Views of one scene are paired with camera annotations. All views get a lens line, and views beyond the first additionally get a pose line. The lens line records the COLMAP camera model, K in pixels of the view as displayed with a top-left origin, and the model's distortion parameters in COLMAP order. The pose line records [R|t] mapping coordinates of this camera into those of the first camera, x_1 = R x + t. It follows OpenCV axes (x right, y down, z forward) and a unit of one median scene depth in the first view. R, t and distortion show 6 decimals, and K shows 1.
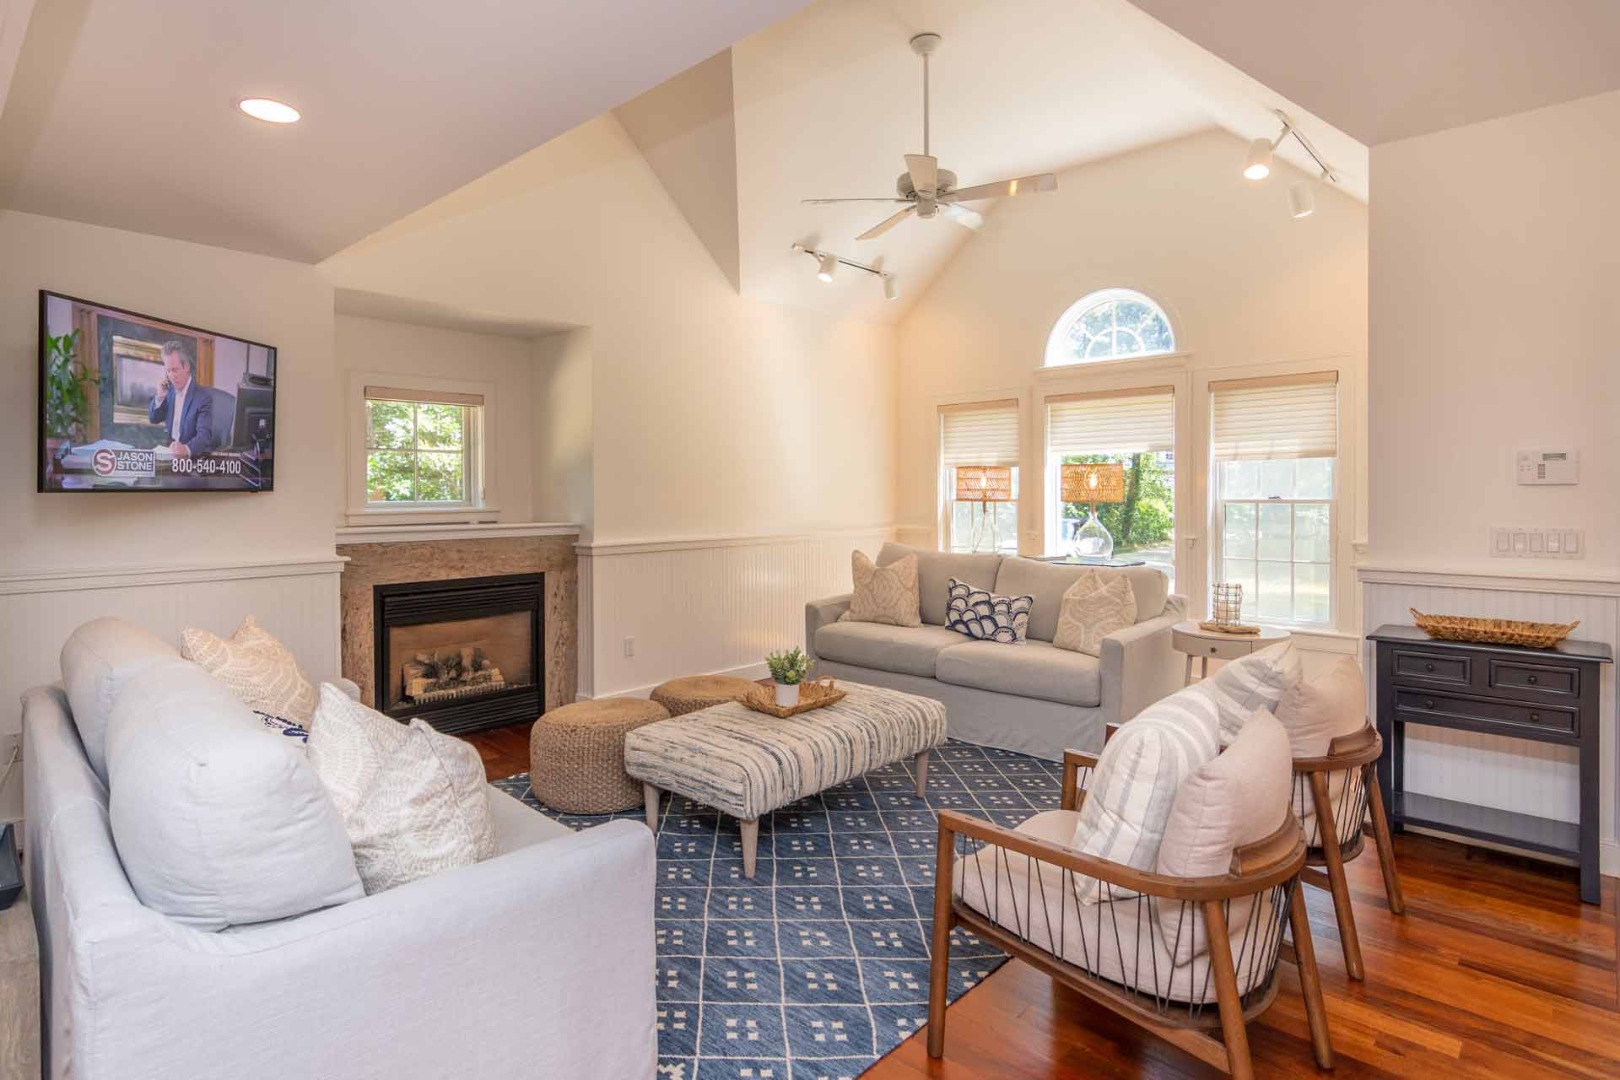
lens RADIAL K [[843.8, 0, 743.5], [0, 843.8, 490.8], [0, 0, 1]] dist [-0.000536, 0.000899]
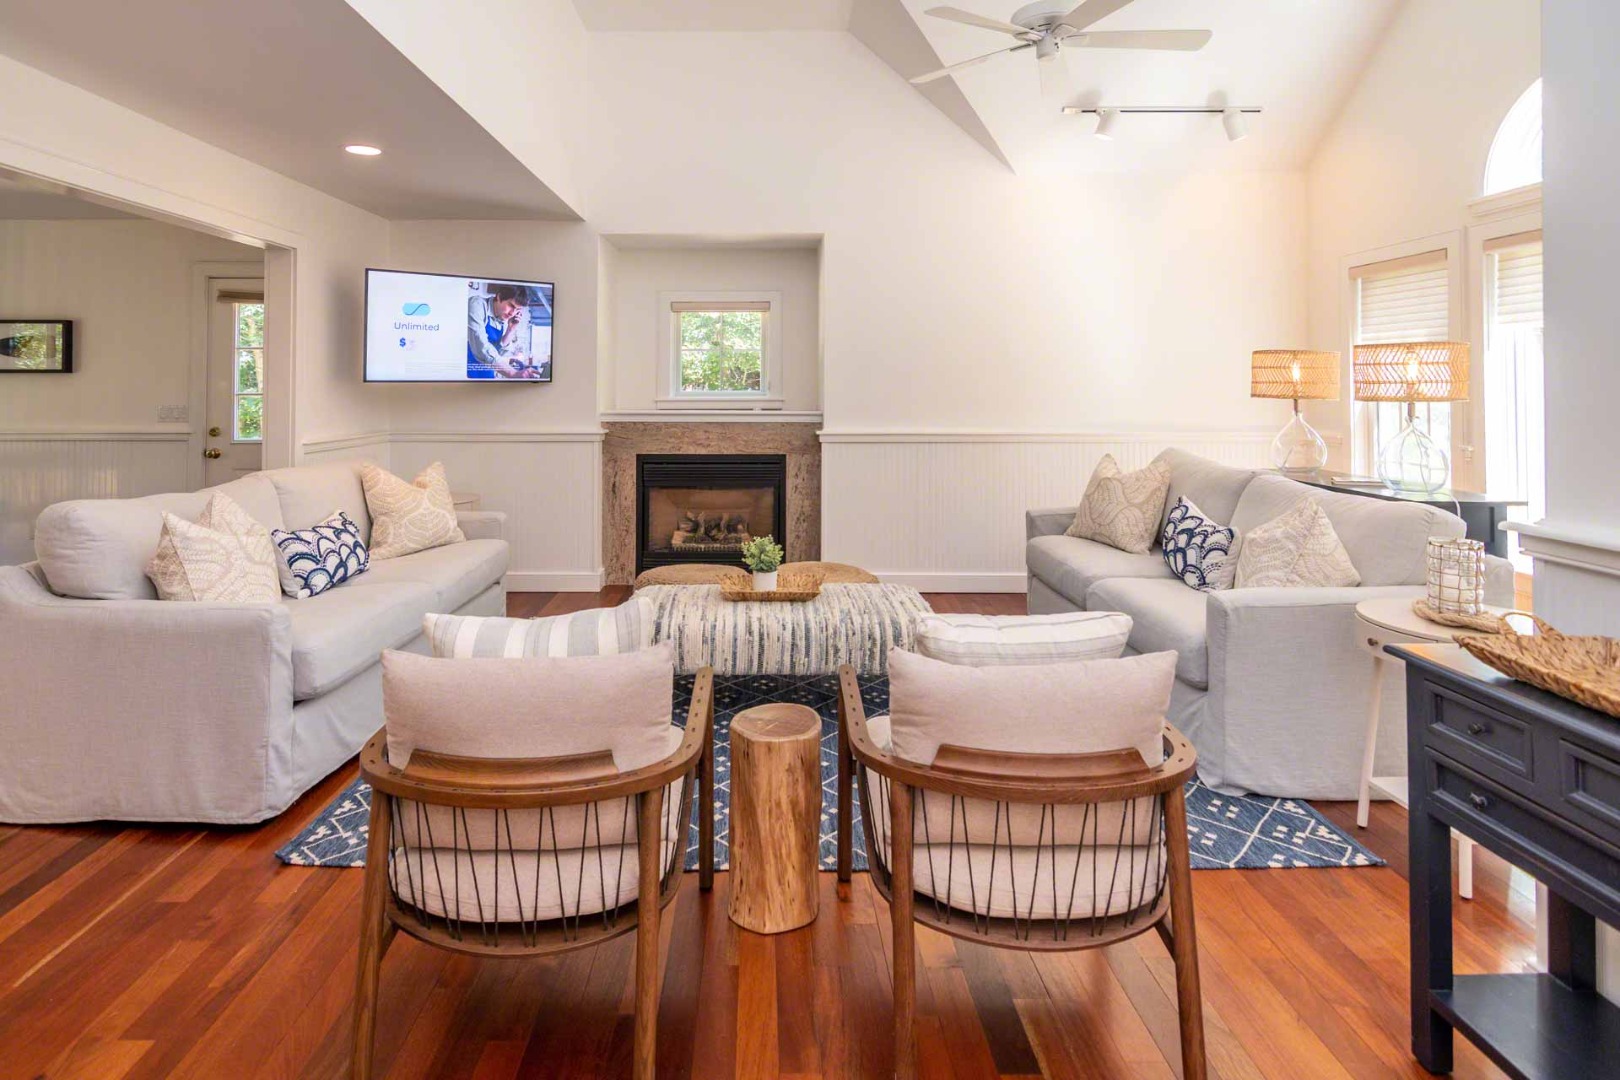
lens RADIAL K [[808.5, 0, 761.7], [0, 808.5, 363.6], [0, 0, 1]] dist [0.000724, 0.000552]
pose [[0.711306, -0.014981, -0.702723, 0.529723], [-0.002943, 0.999701, -0.024290, 0.000758], [0.702877, 0.019346, 0.711048, 0.212286]]
